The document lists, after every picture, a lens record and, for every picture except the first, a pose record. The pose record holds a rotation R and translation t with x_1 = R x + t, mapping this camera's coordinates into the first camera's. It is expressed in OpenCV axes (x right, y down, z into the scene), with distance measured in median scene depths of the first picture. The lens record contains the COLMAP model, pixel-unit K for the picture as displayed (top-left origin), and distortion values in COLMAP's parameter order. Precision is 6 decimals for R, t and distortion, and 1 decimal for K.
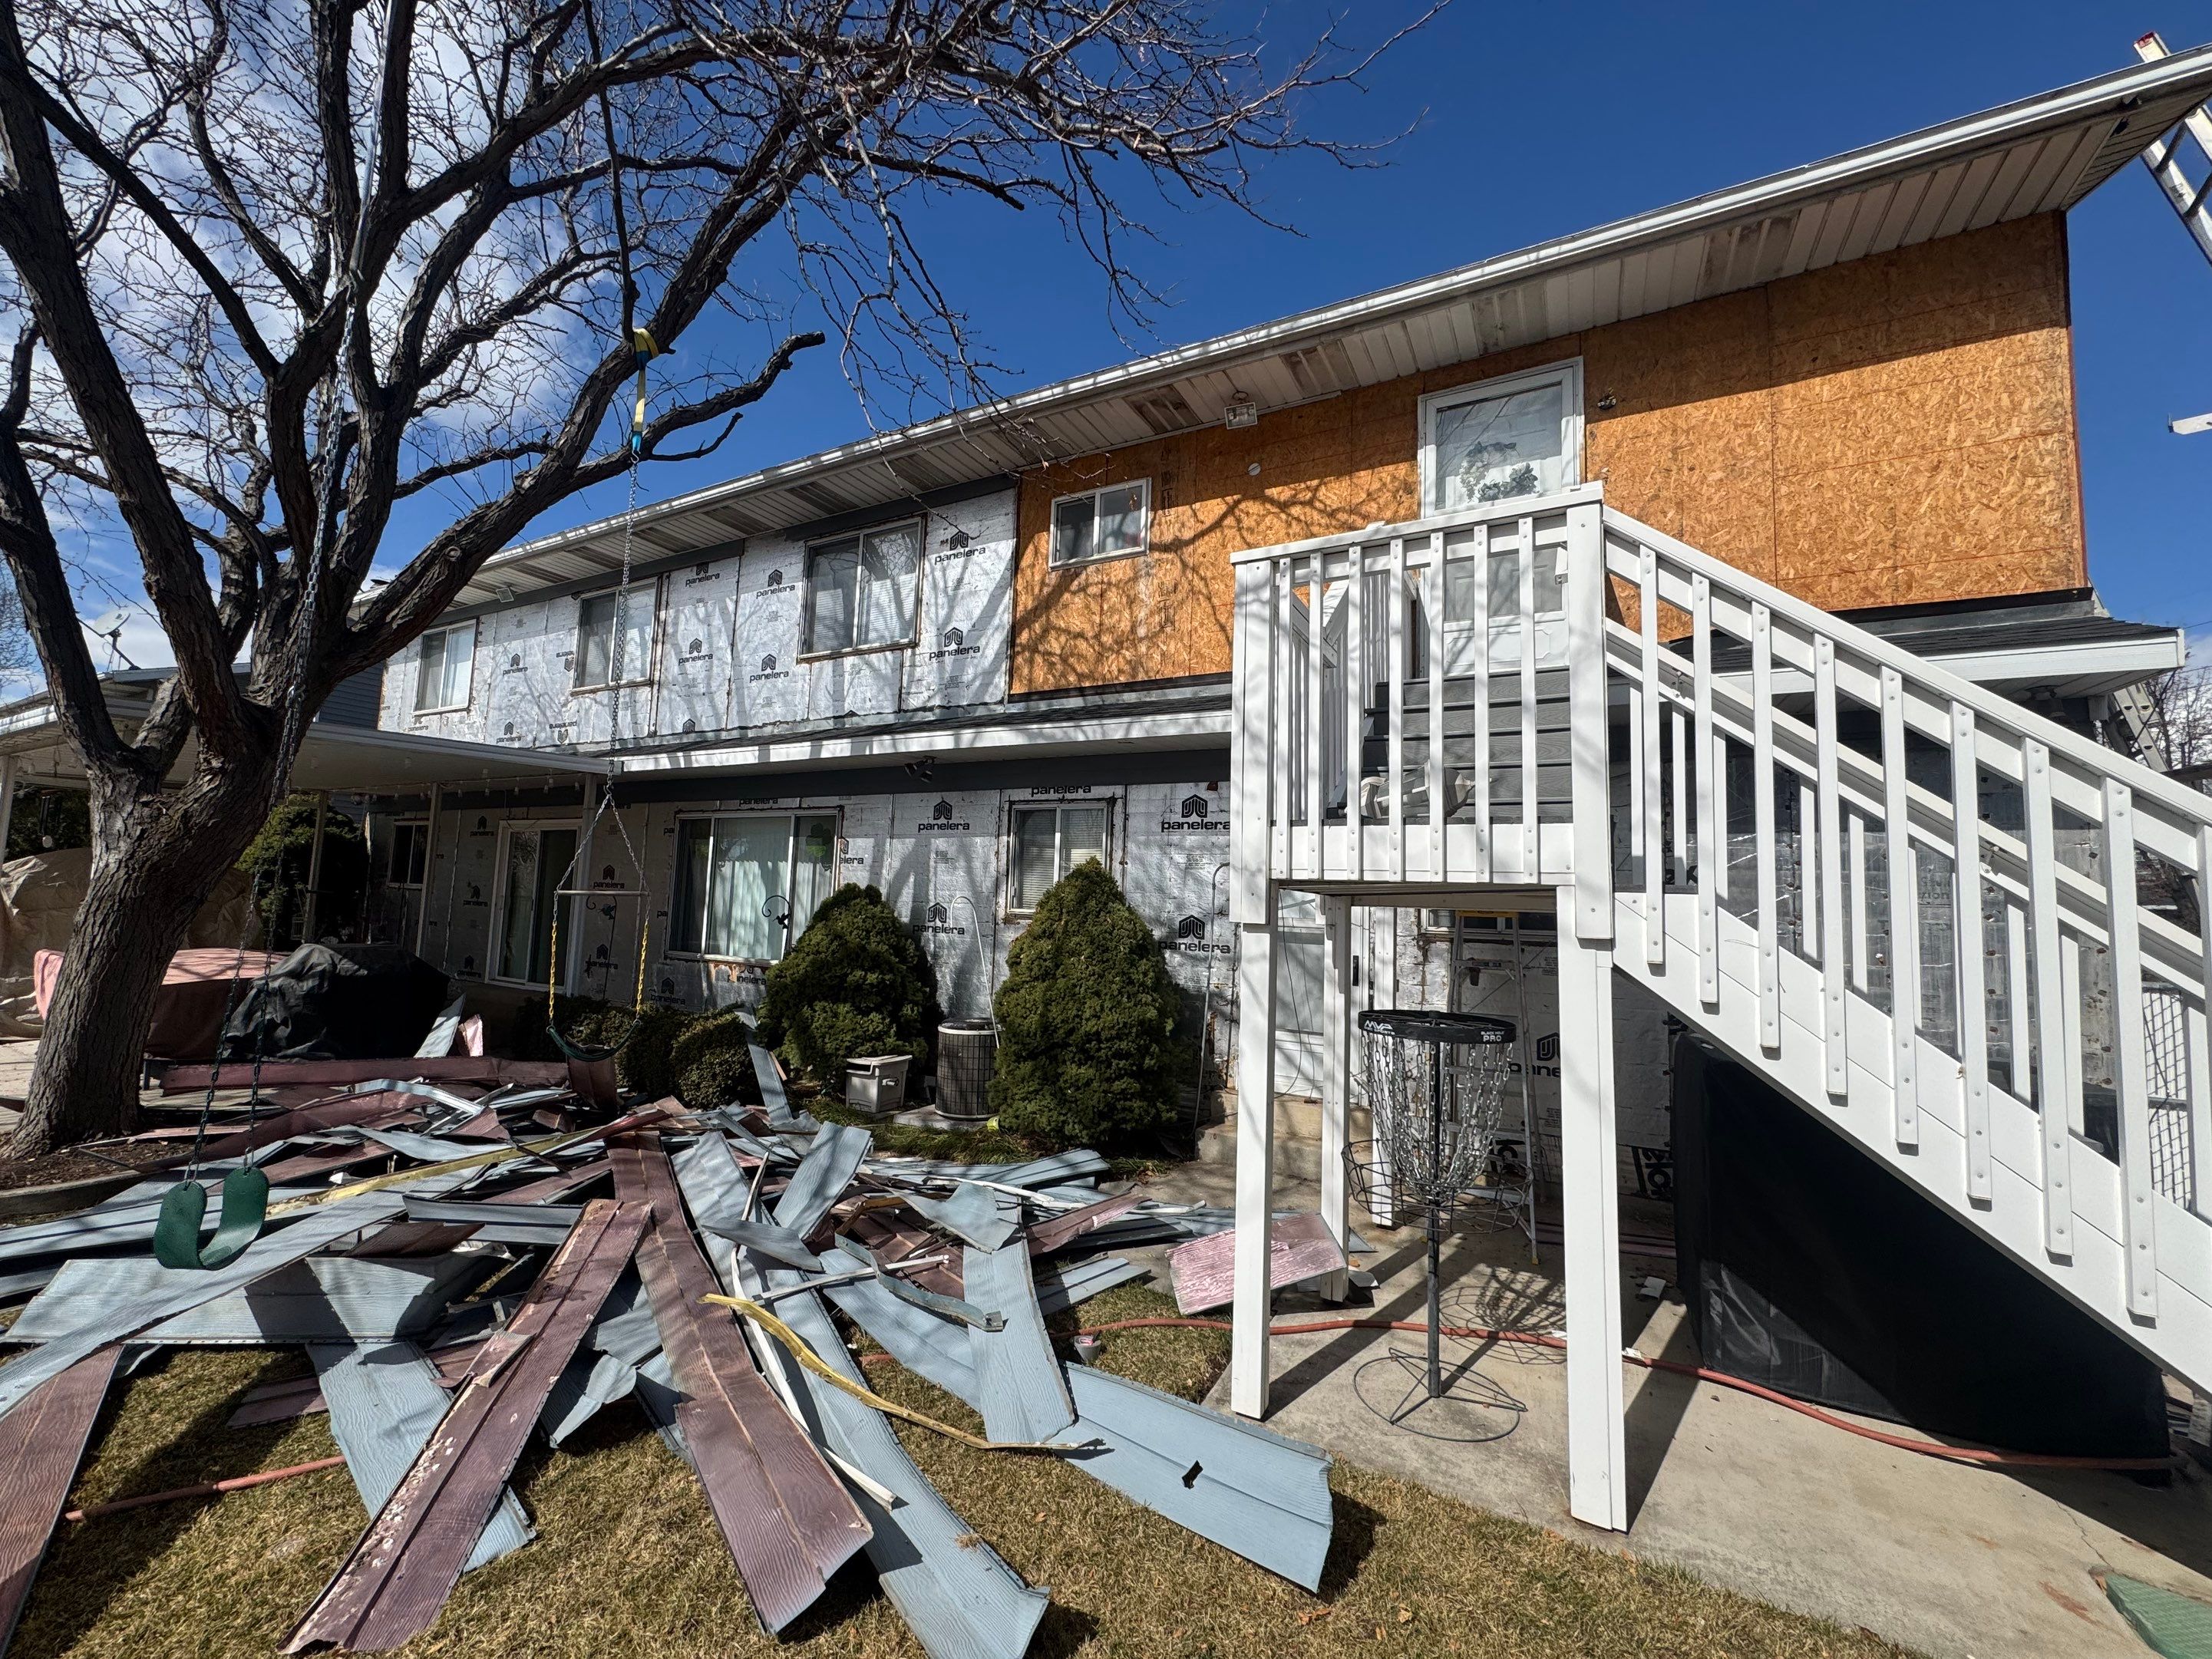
lens RADIAL K [[885.3, 0, 1106.0], [0, 885.3, 829.5], [0, 0, 1]] dist [0.001458, -0.000001]
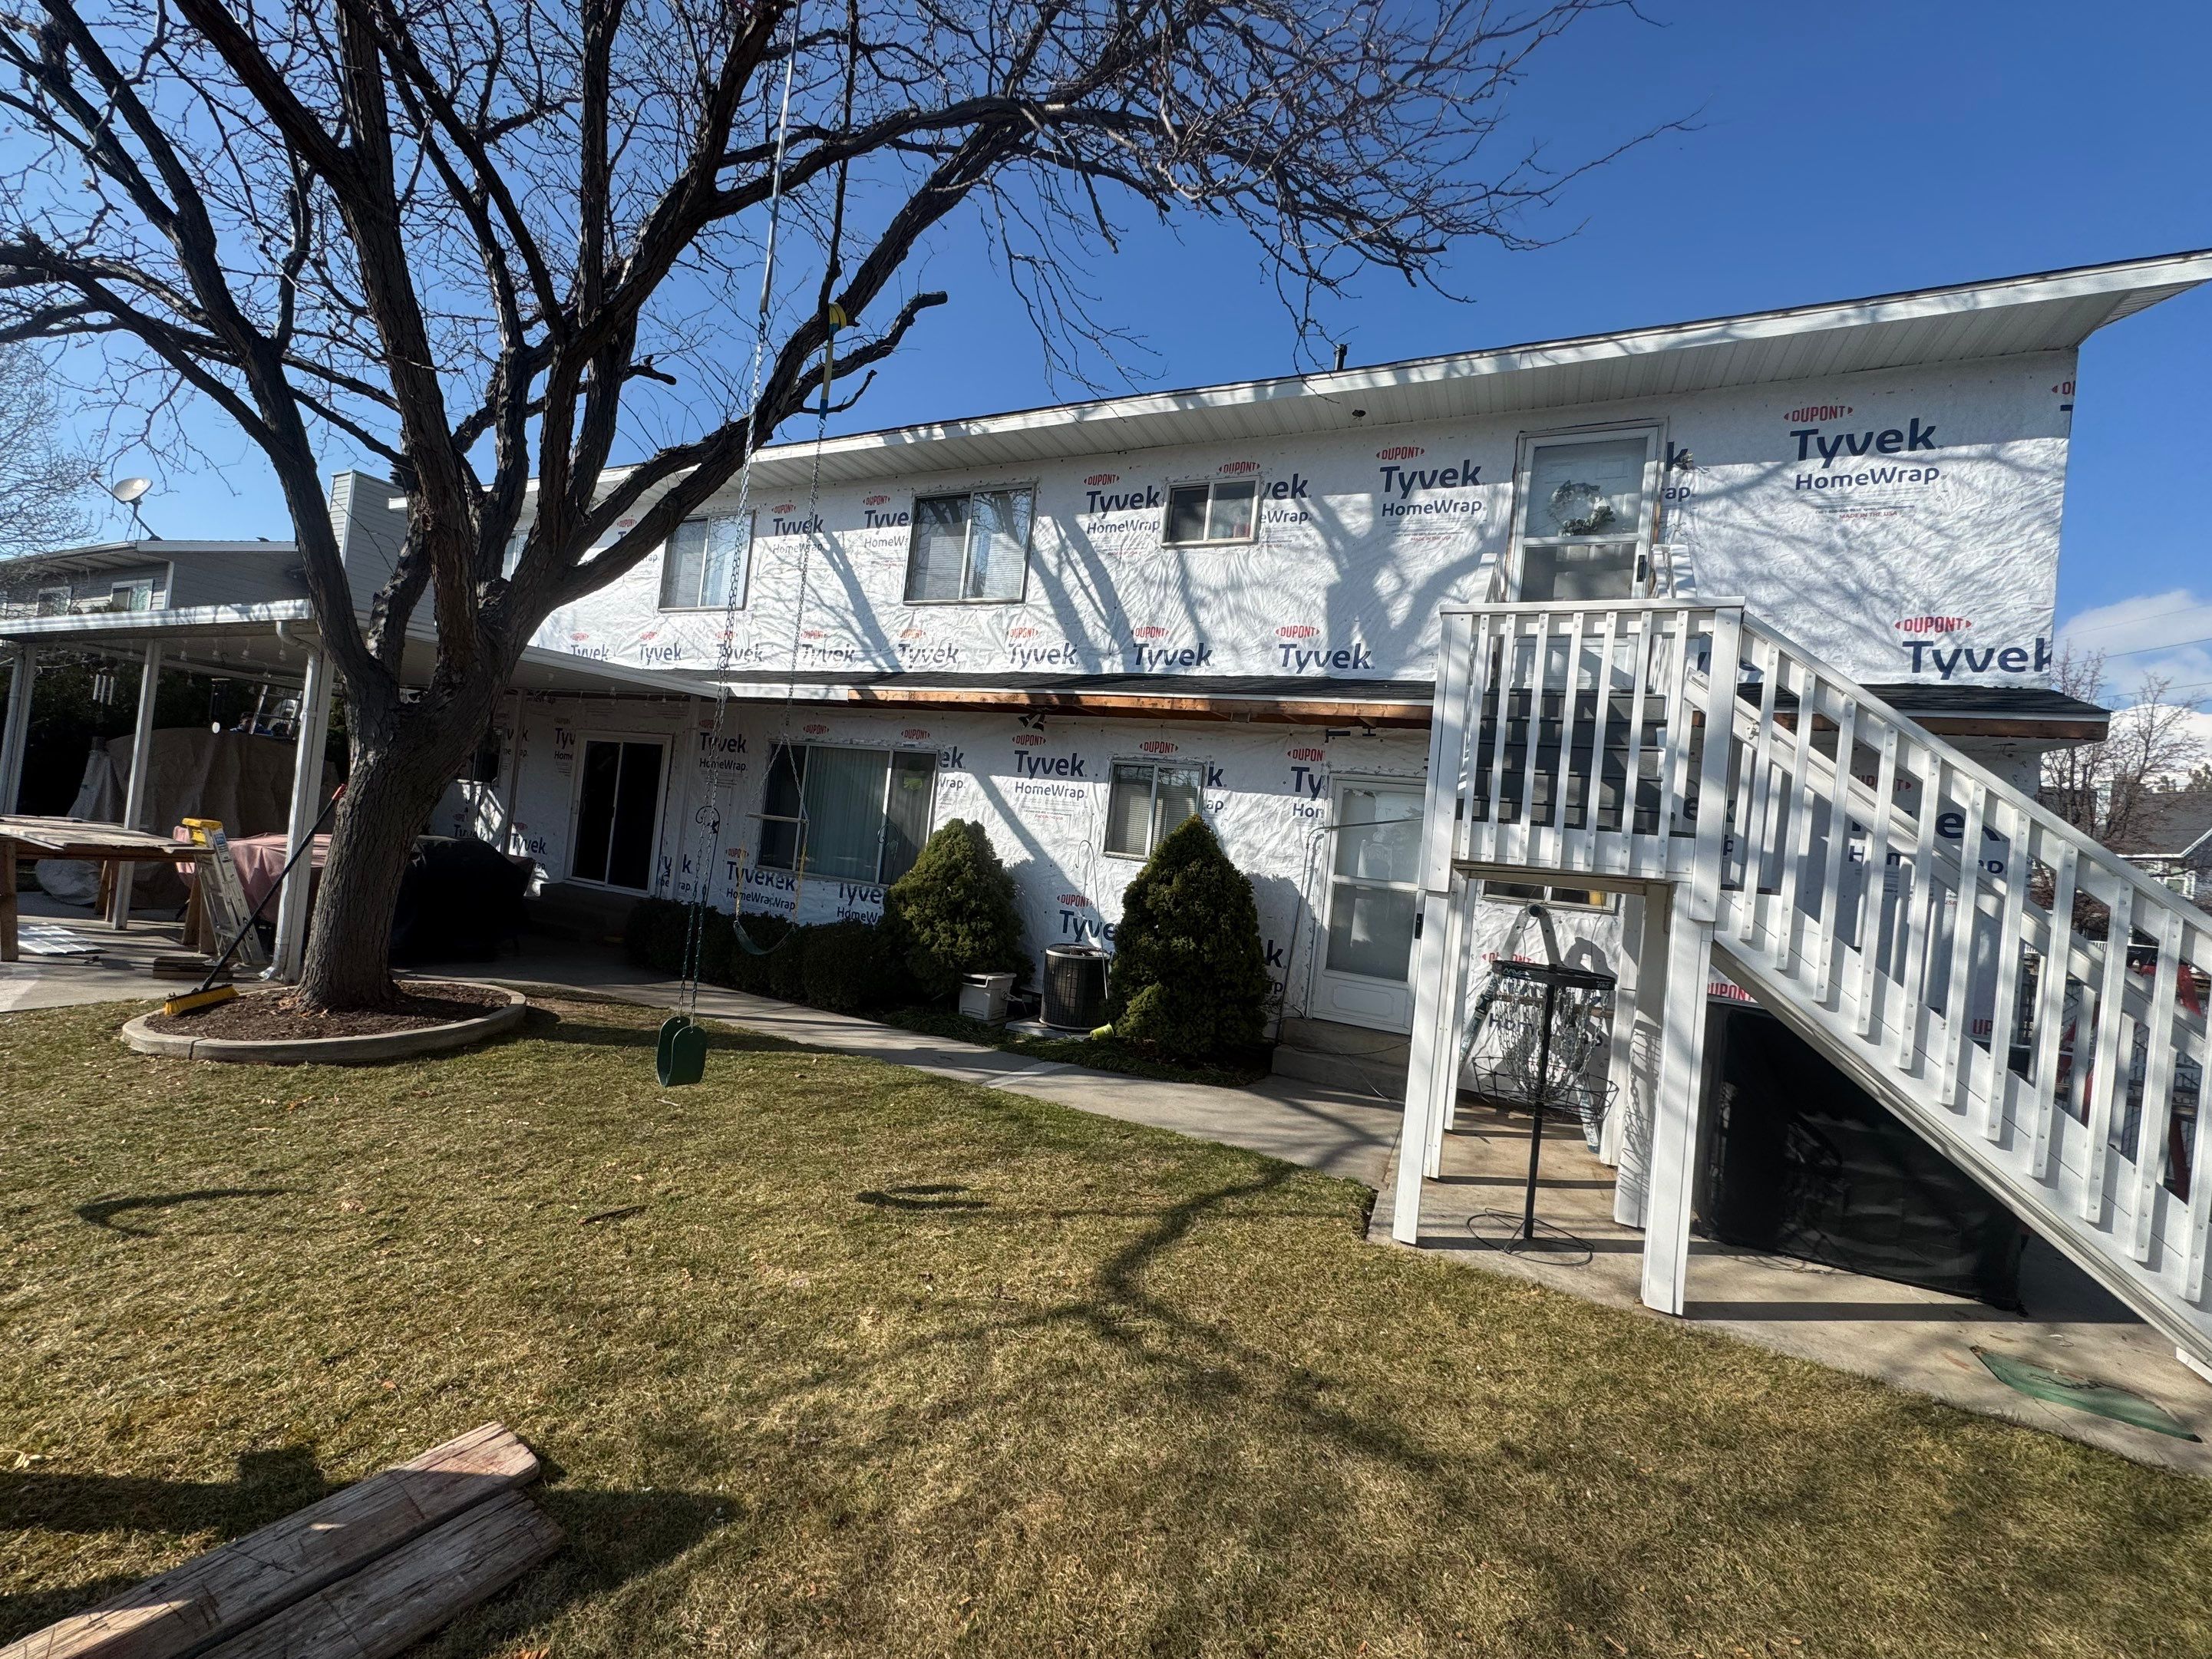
lens RADIAL K [[885.3, 0, 1106.0], [0, 885.3, 829.5], [0, 0, 1]] dist [0.001458, -0.000001]
pose [[0.995938, 0.070027, 0.056601, -0.185801], [-0.073956, 0.994760, 0.070592, -0.020188], [-0.051361, -0.074491, 0.995898, -0.133831]]
